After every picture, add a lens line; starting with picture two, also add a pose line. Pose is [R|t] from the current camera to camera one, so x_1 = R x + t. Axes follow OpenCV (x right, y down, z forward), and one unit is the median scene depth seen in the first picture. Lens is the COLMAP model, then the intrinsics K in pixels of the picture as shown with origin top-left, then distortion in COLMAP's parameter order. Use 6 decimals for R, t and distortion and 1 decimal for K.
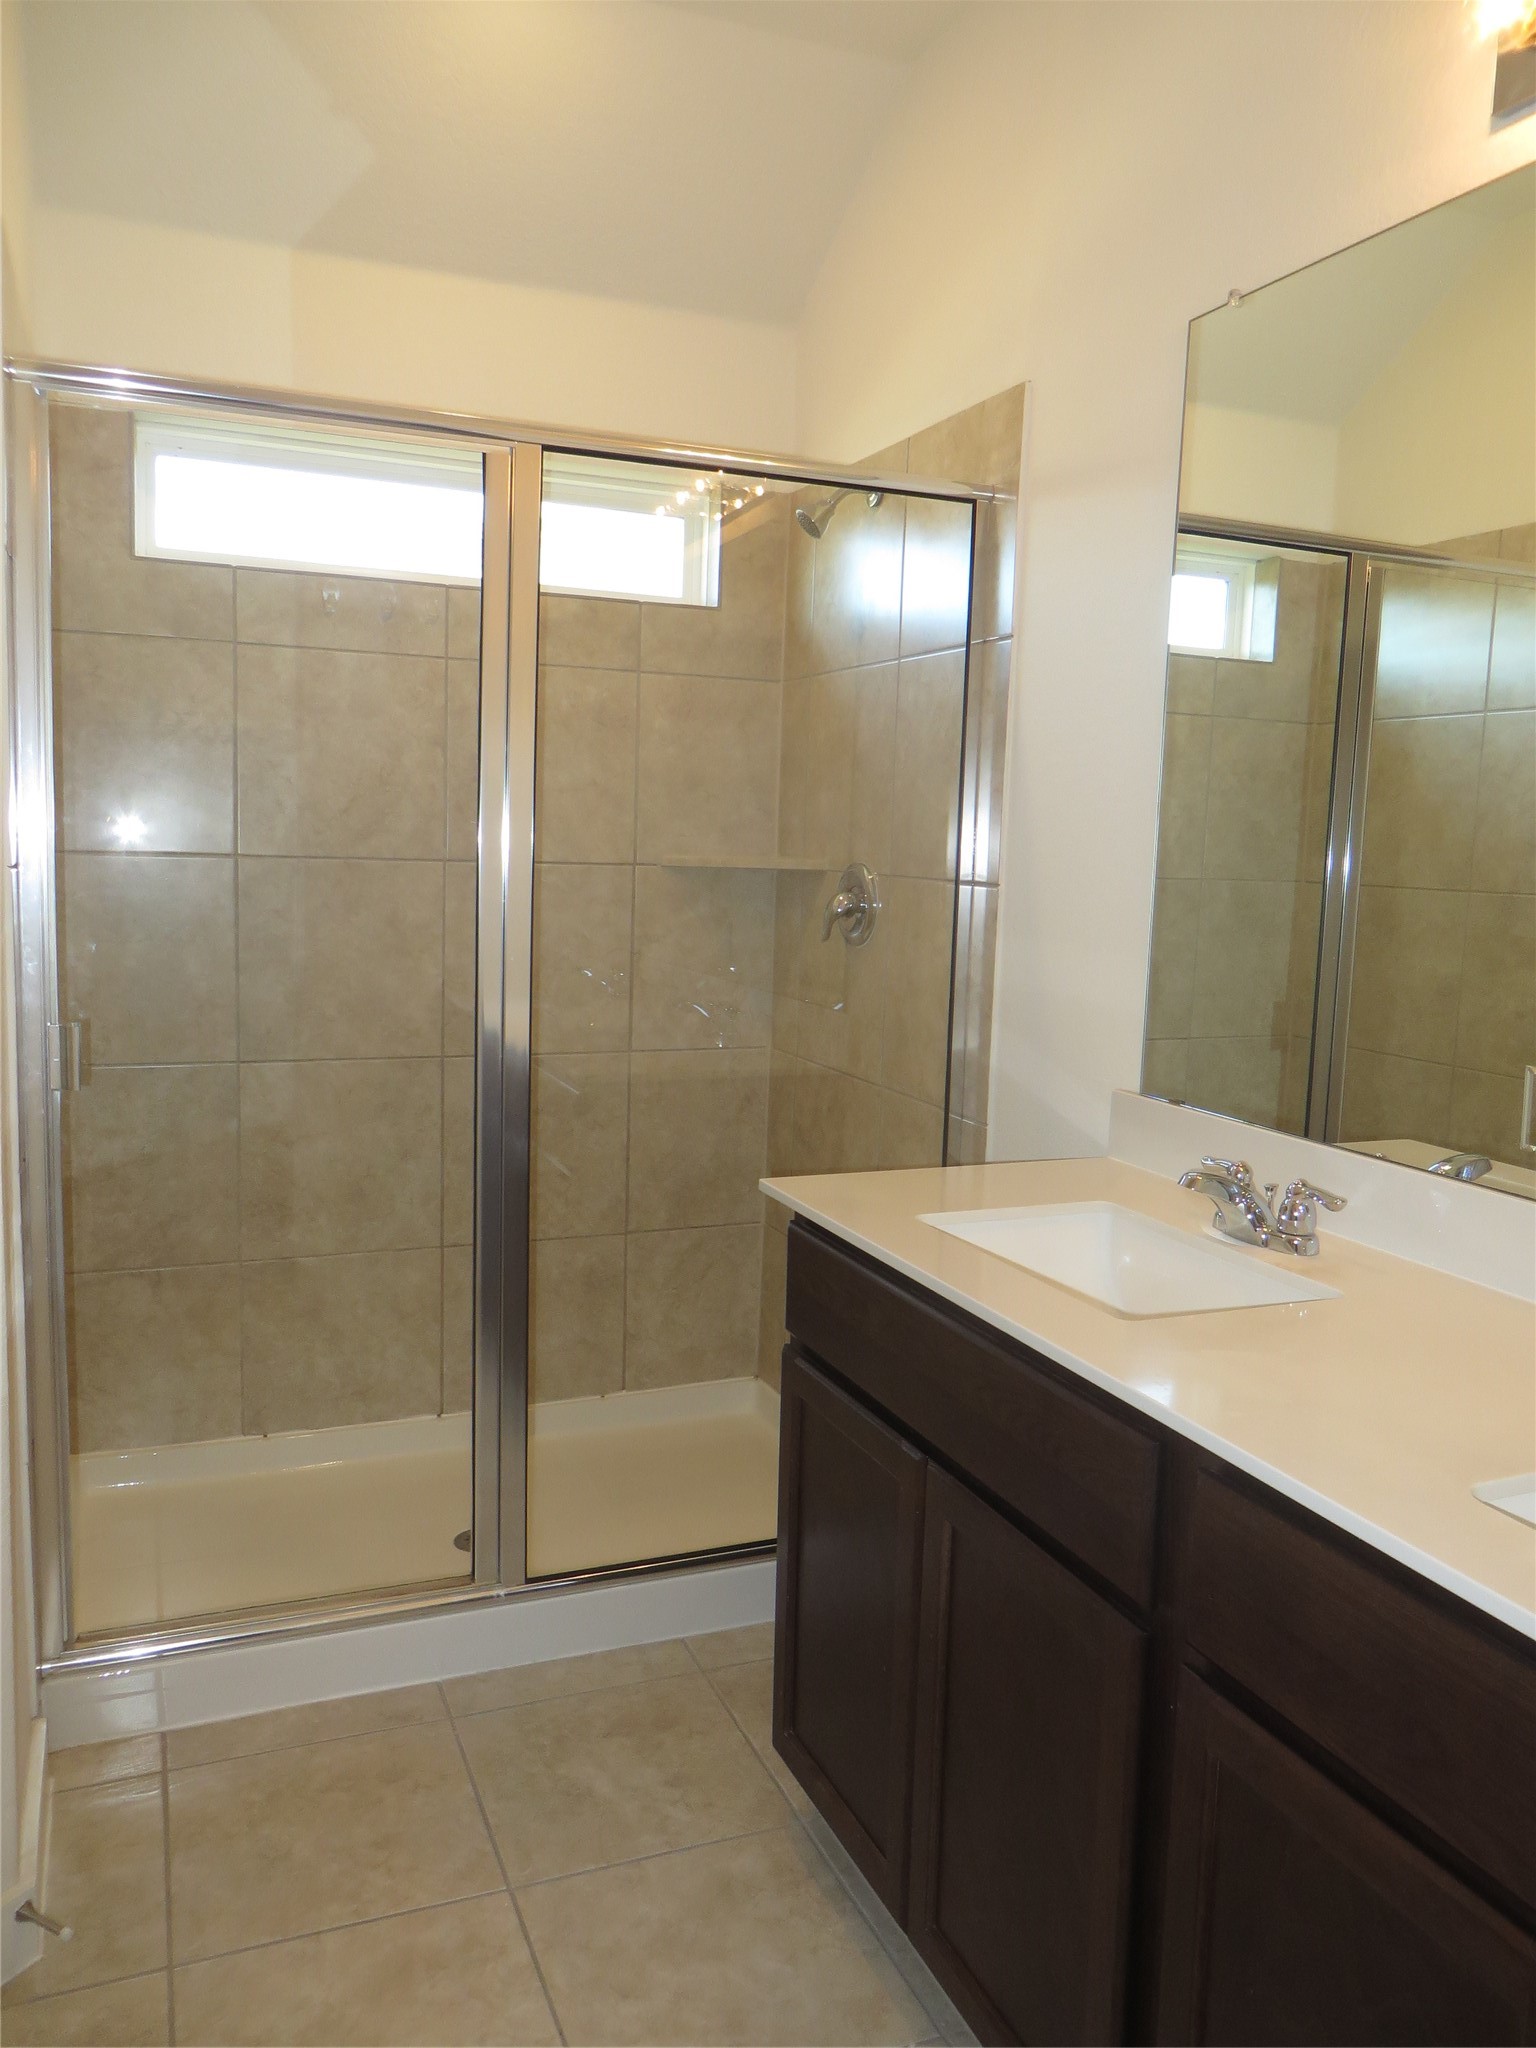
lens RADIAL K [[1539.4, 0, 768.3], [0, 1539.4, 1014.6], [0, 0, 1]] dist [0.002445, -0.000037]
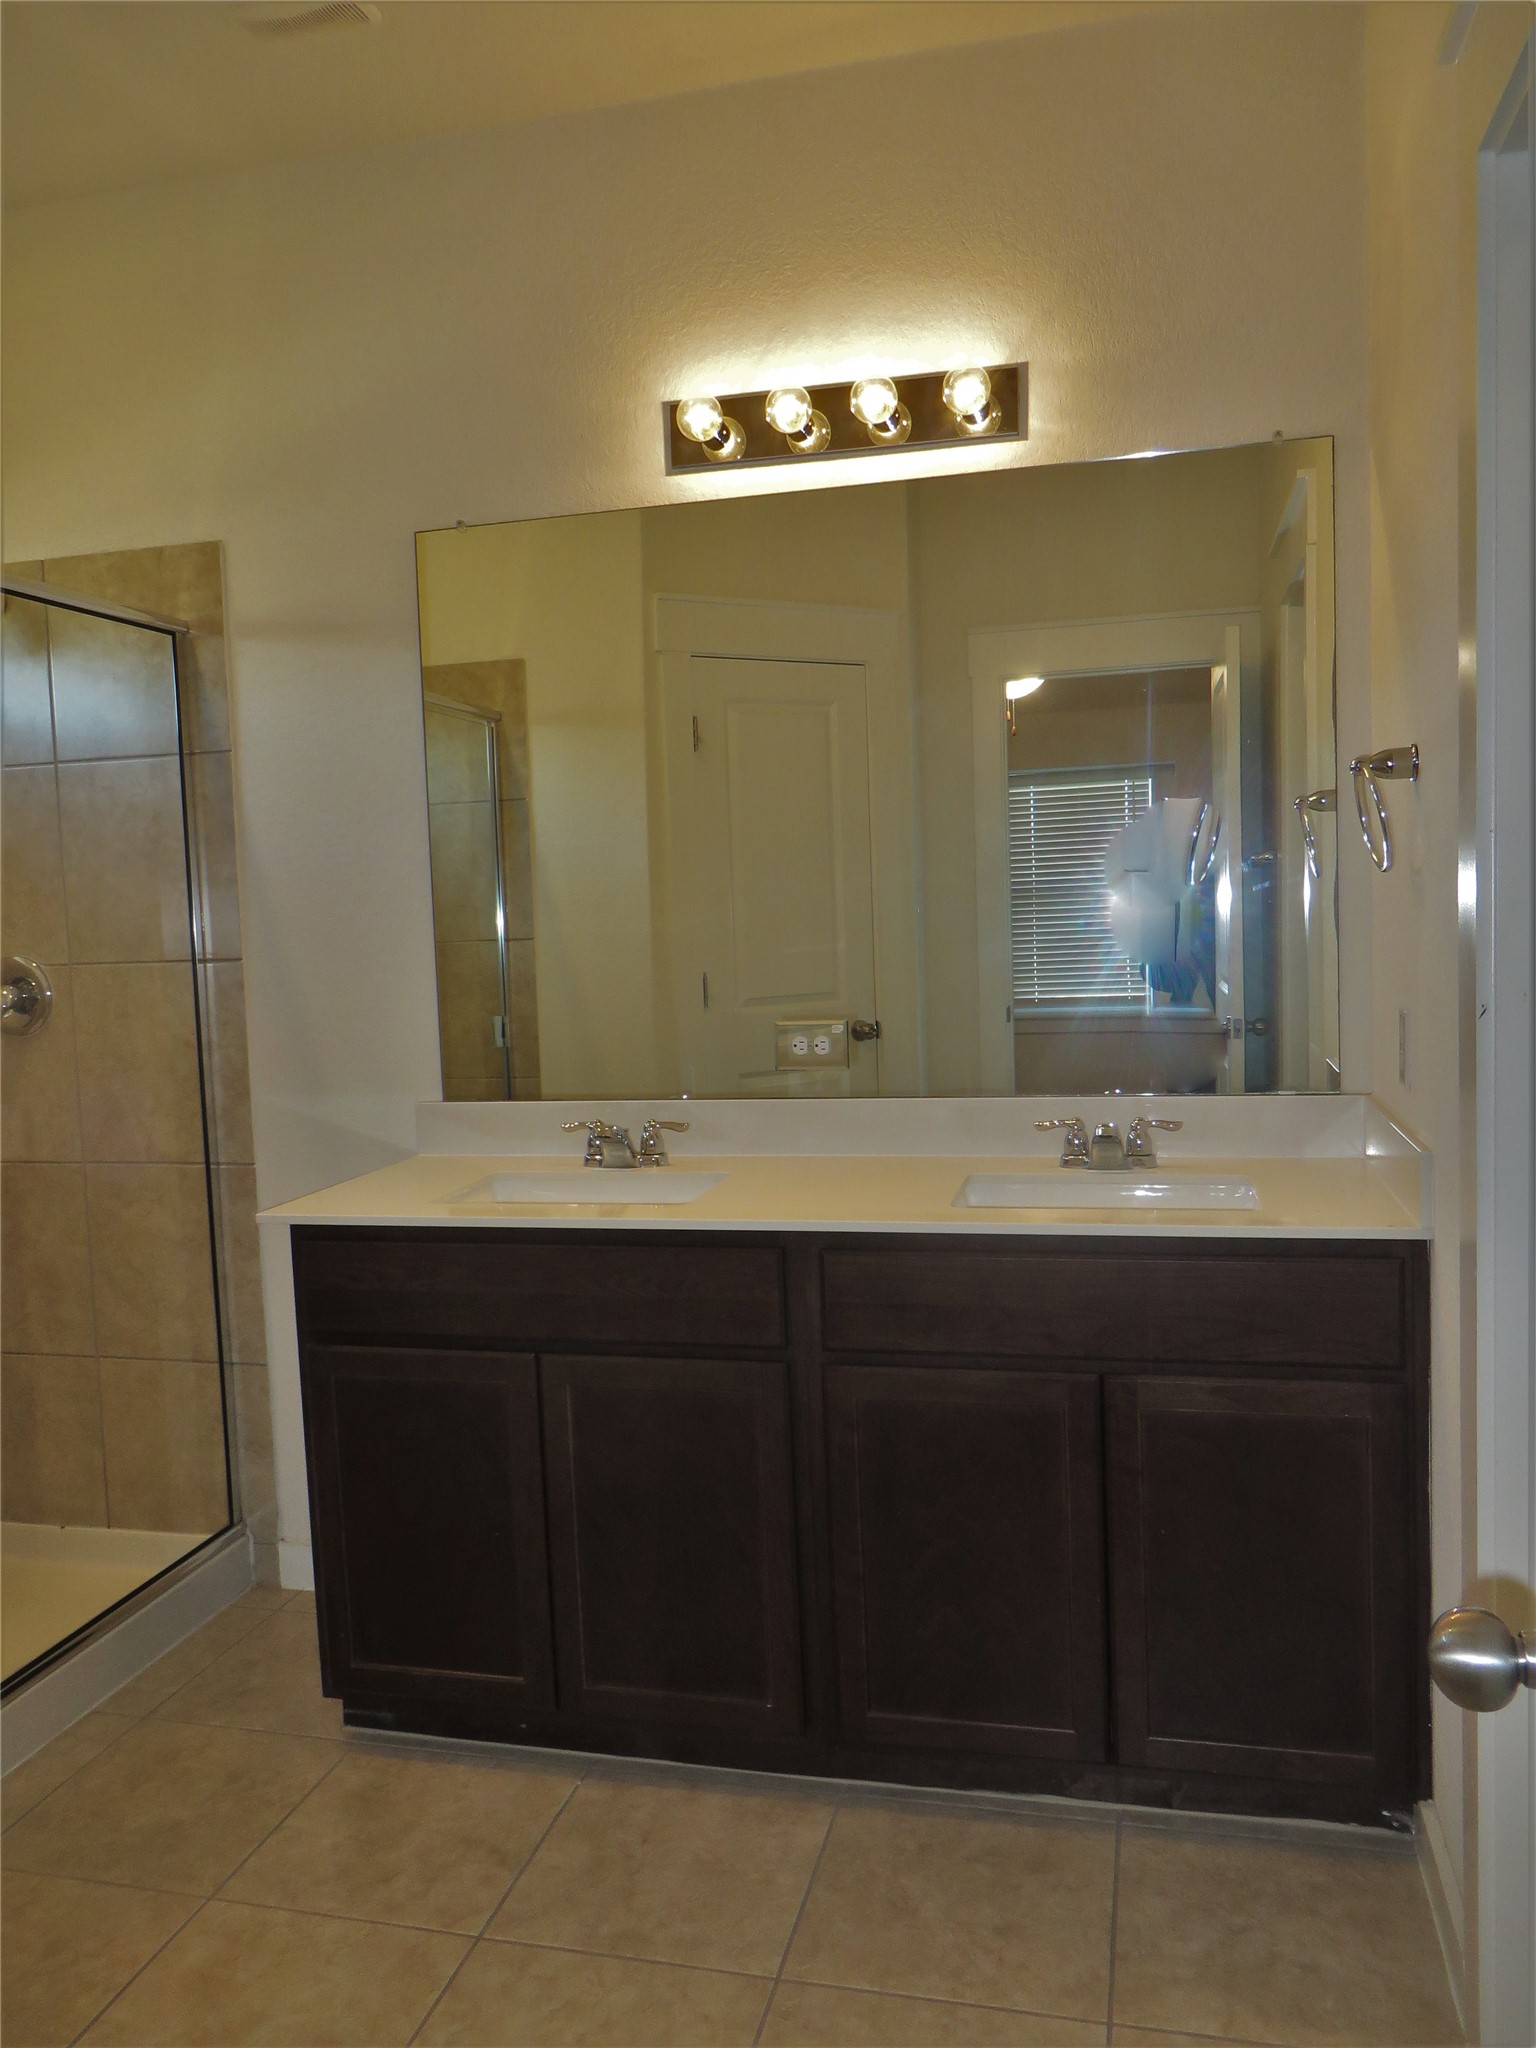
lens RADIAL K [[1524.8, 0, 768.0], [0, 1524.8, 1024.0], [0, 0, 1]] dist [-0.000217, 0.000144]
pose [[0.590533, -0.116014, 0.798631, -0.562716], [0.148849, 0.988292, 0.033502, -0.014870], [-0.793168, 0.099091, 0.600888, -0.014602]]
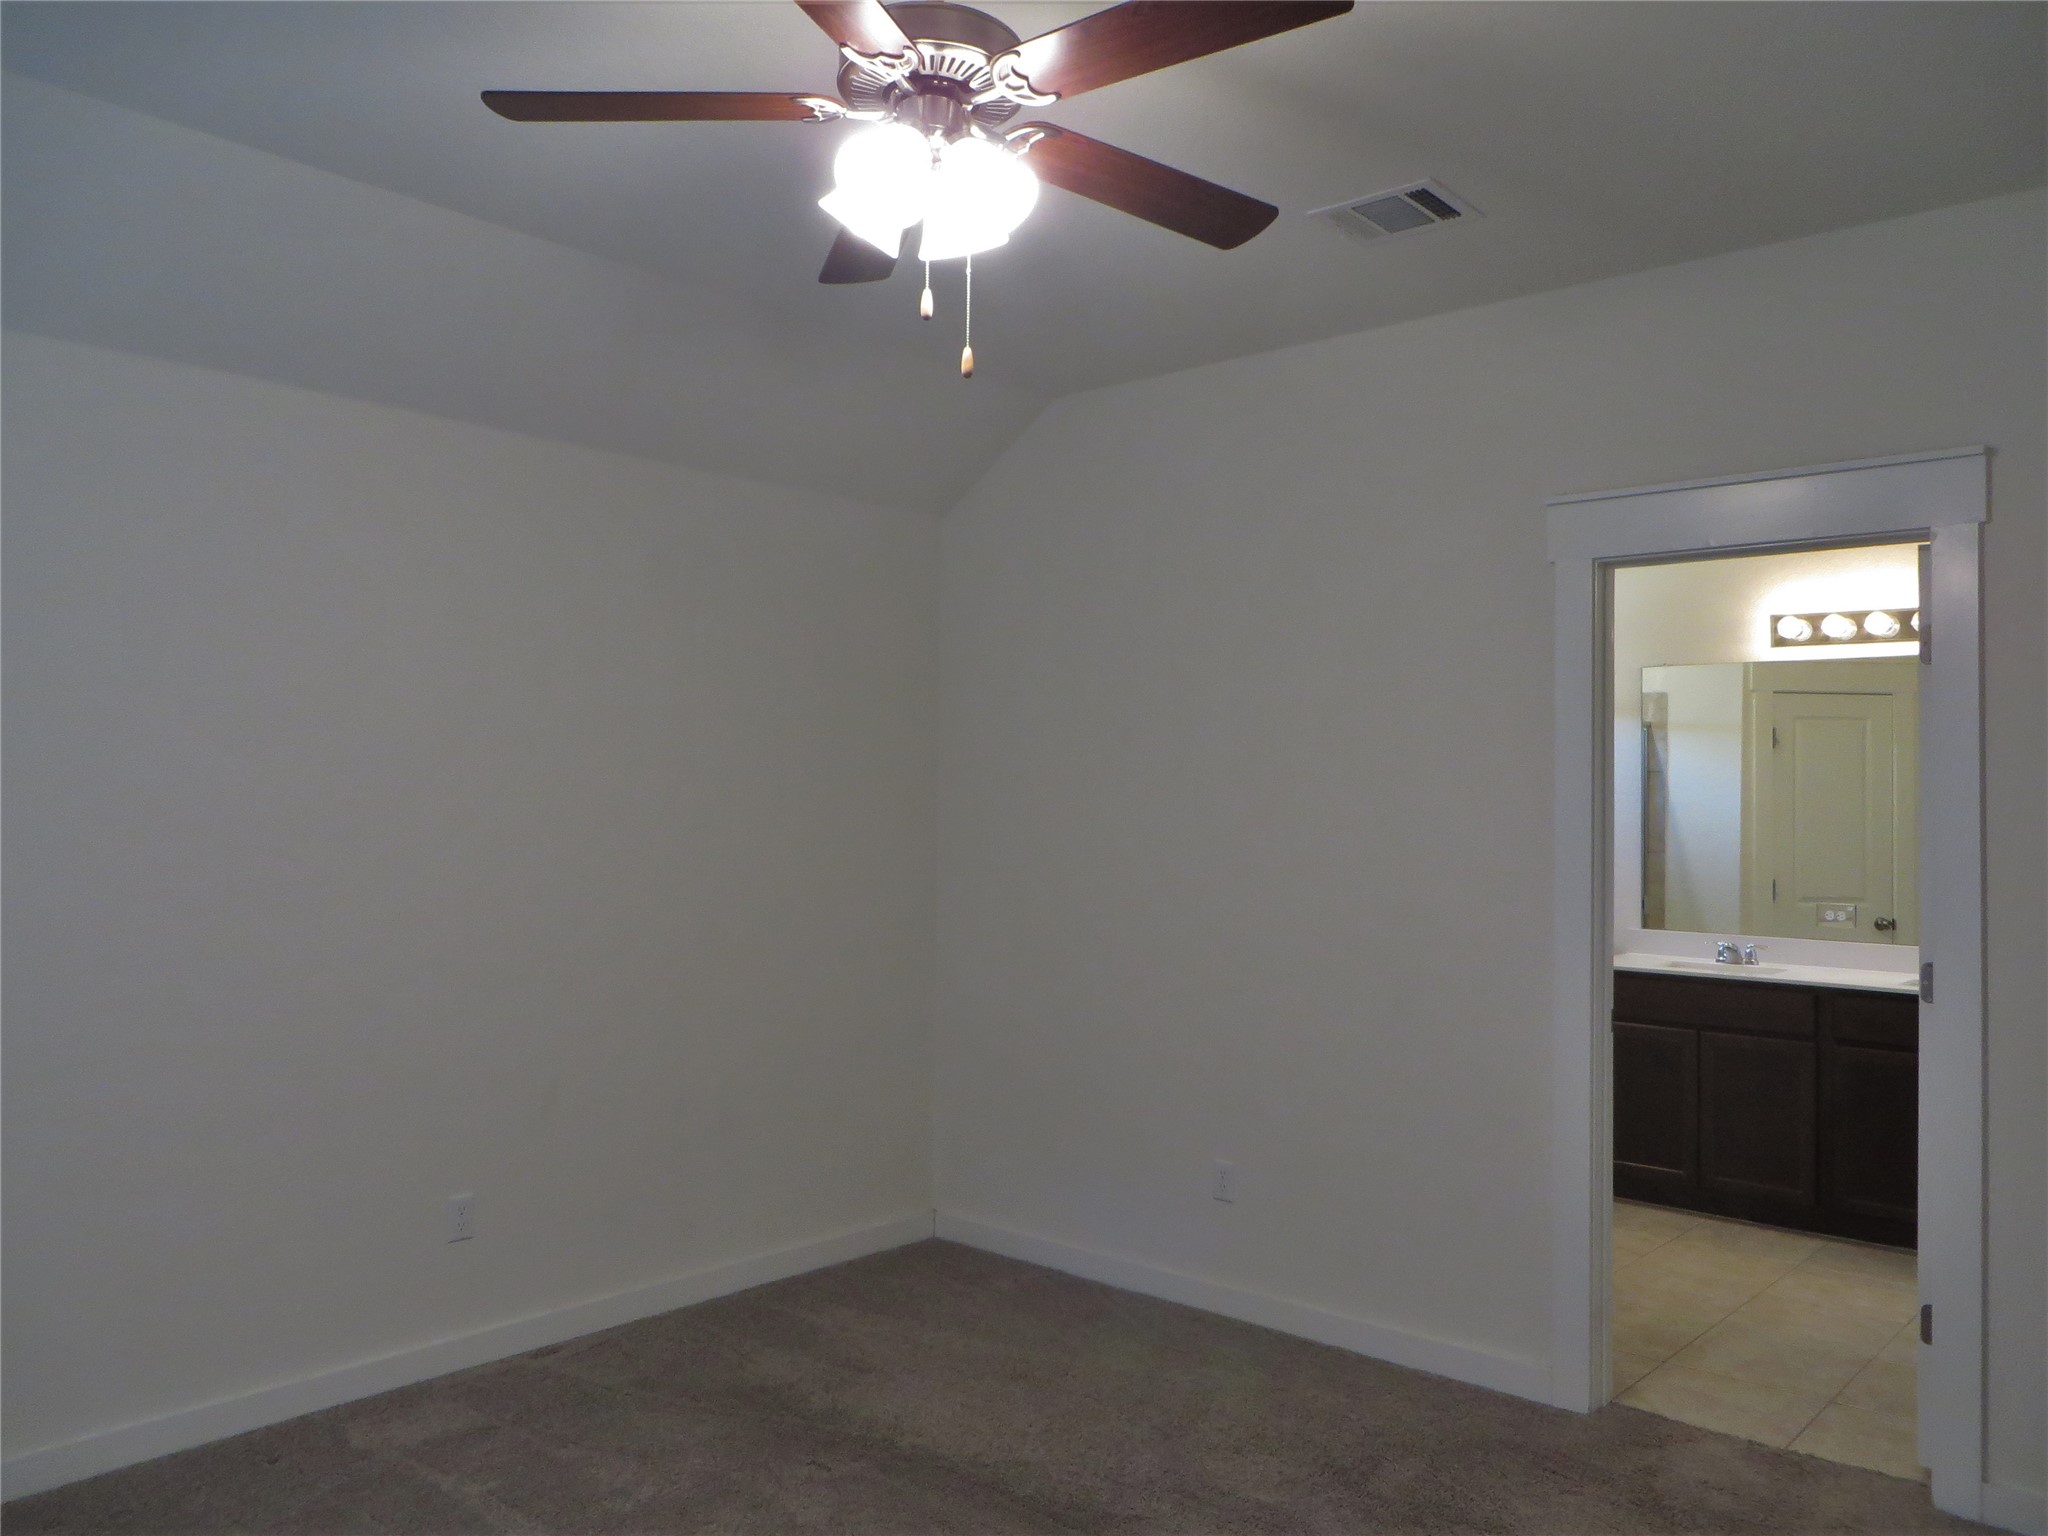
lens RADIAL K [[1524.8, 0, 1024.0], [0, 1524.8, 768.0], [0, 0, 1]] dist [-0.000217, 0.000144]
pose [[0.899324, -0.007433, 0.437220, -1.772197], [0.063567, 0.991457, -0.113897, 0.004686], [-0.432639, 0.130223, 0.892113, -0.926695]]
